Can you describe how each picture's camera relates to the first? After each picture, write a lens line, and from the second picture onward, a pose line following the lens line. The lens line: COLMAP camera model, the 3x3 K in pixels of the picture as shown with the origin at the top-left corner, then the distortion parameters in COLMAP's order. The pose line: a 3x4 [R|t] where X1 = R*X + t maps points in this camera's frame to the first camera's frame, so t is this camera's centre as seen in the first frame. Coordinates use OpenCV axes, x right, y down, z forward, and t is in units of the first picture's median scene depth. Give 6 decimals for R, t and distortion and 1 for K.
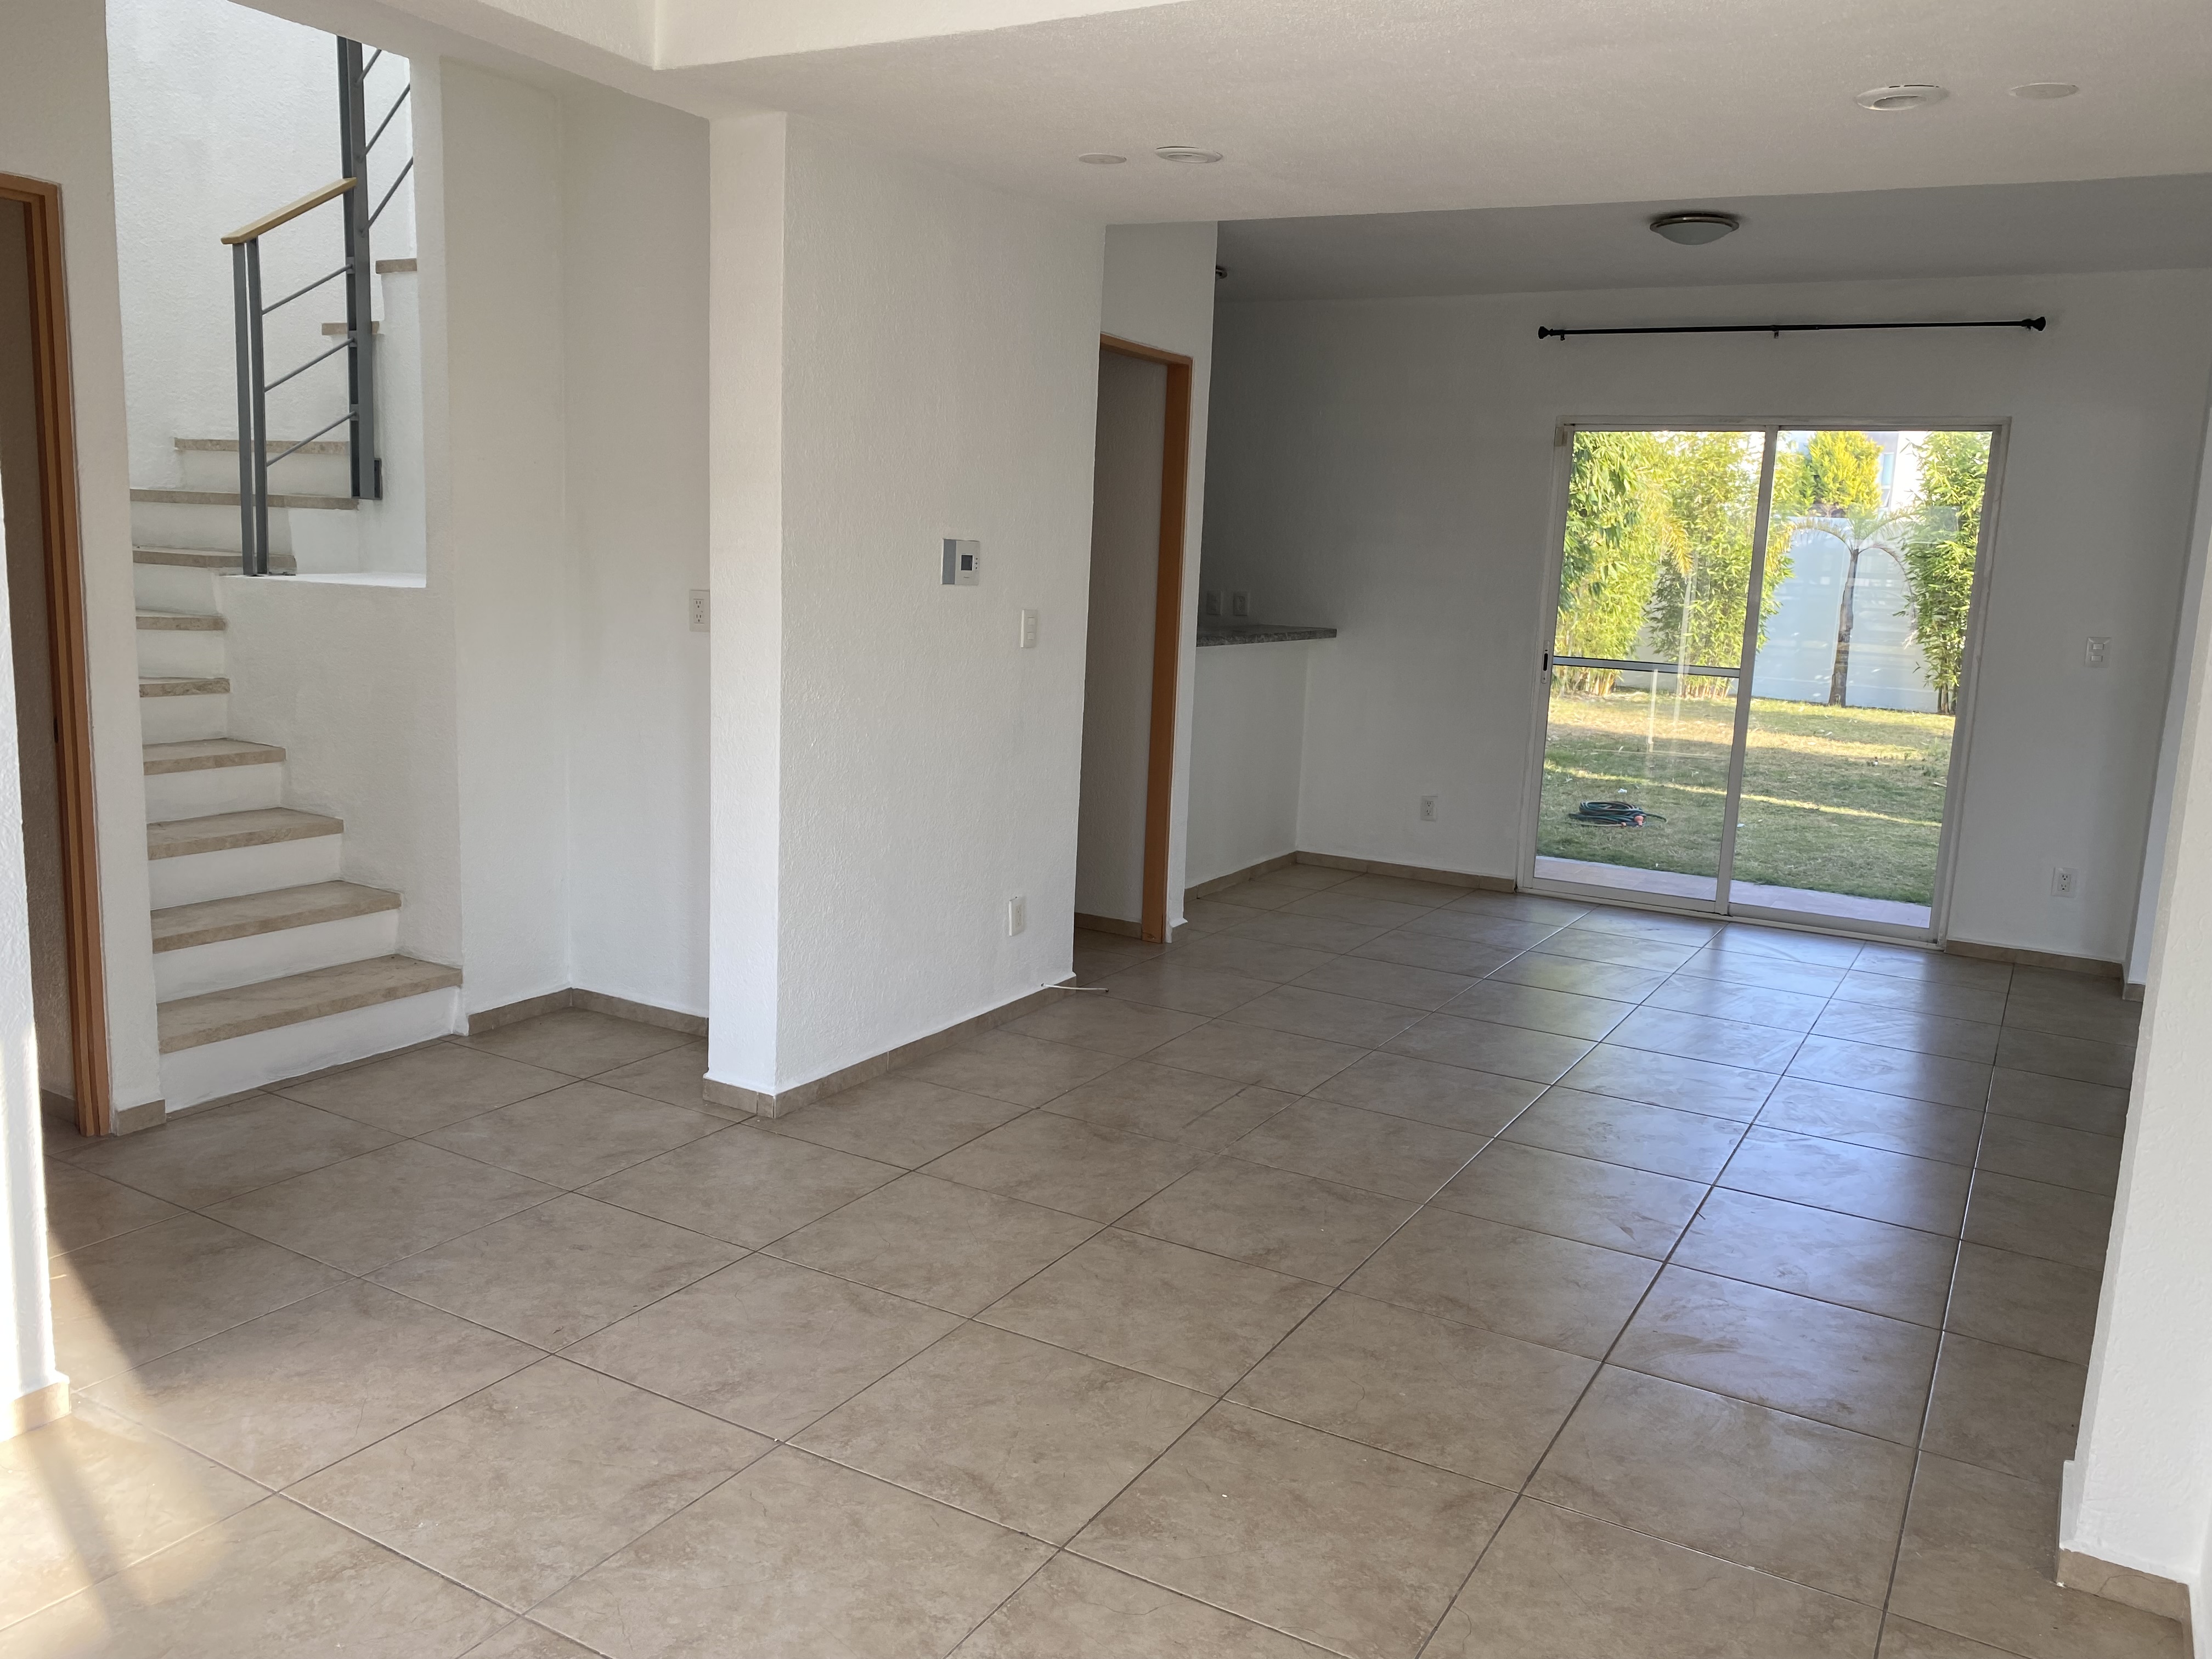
lens RADIAL K [[1692.2, 0, 1116.9], [0, 1692.2, 825.6], [0, 0, 1]] dist [0.019868, -0.017900]
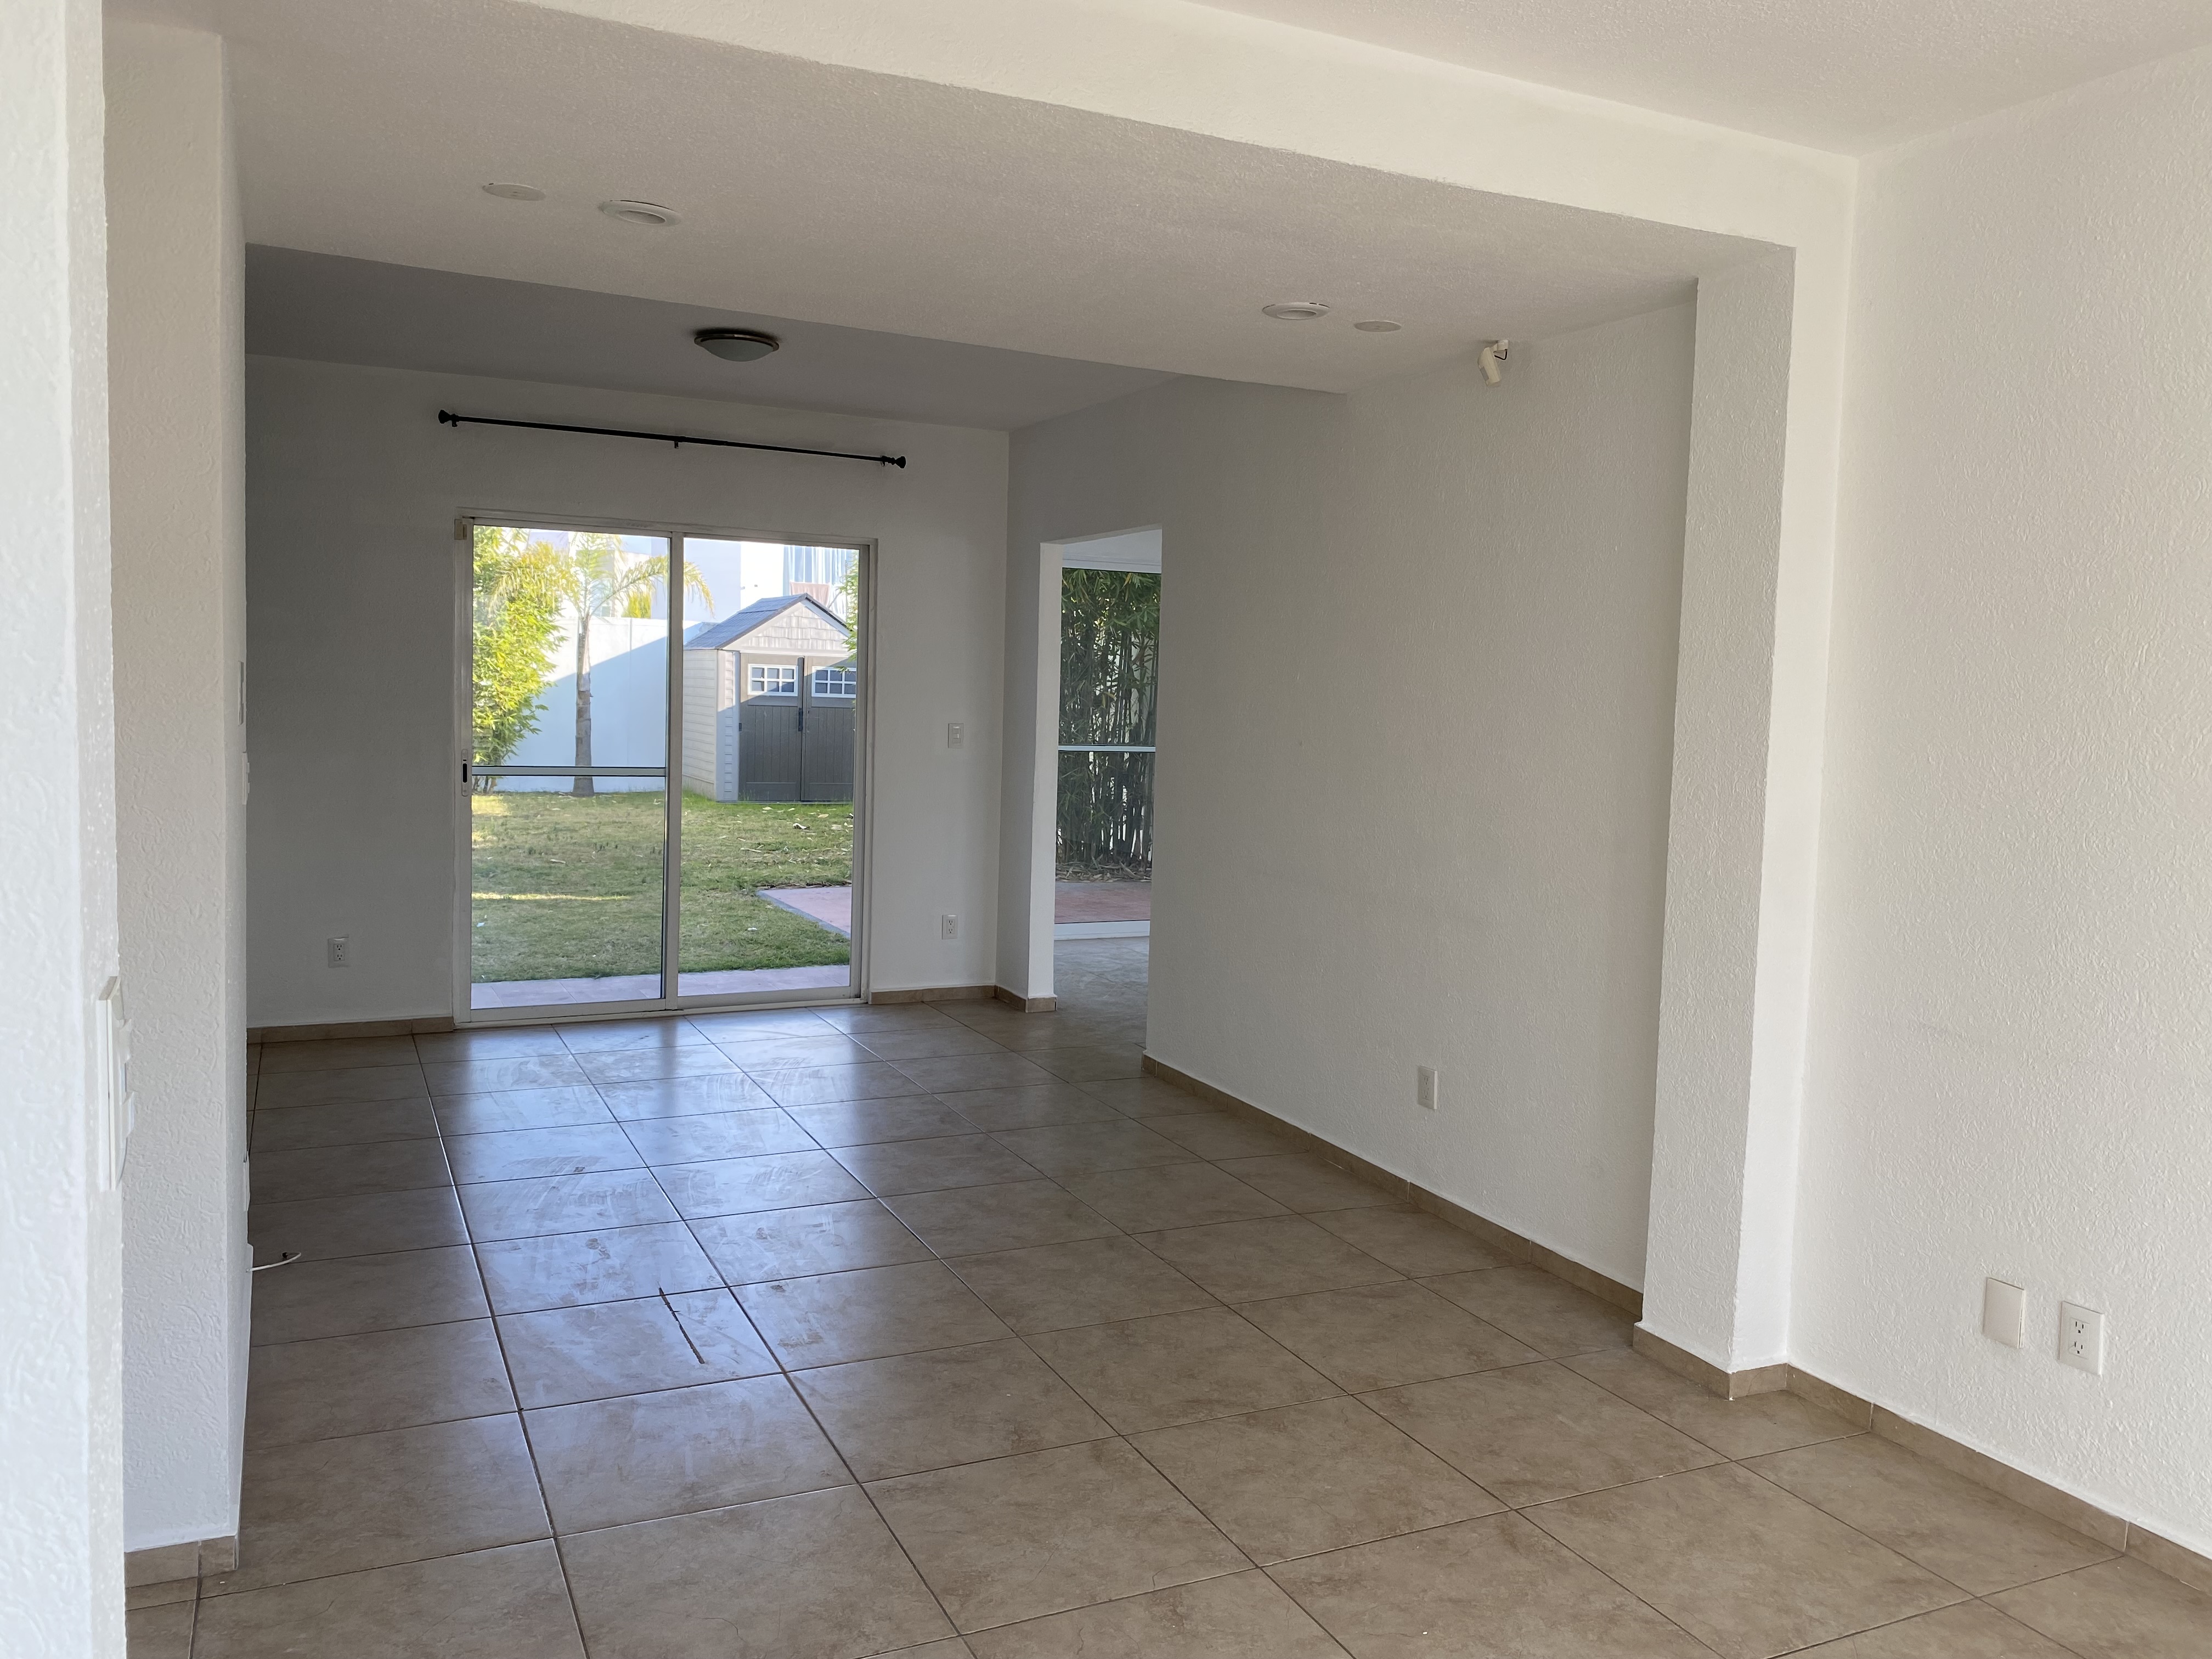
lens RADIAL K [[1692.2, 0, 1092.2], [0, 1692.2, 838.6], [0, 0, 1]] dist [0.019868, -0.017900]
pose [[0.568247, -0.101991, 0.816513, -0.400838], [0.127983, 0.991168, 0.034738, -0.065474], [-0.812844, 0.084760, 0.576281, 0.260034]]
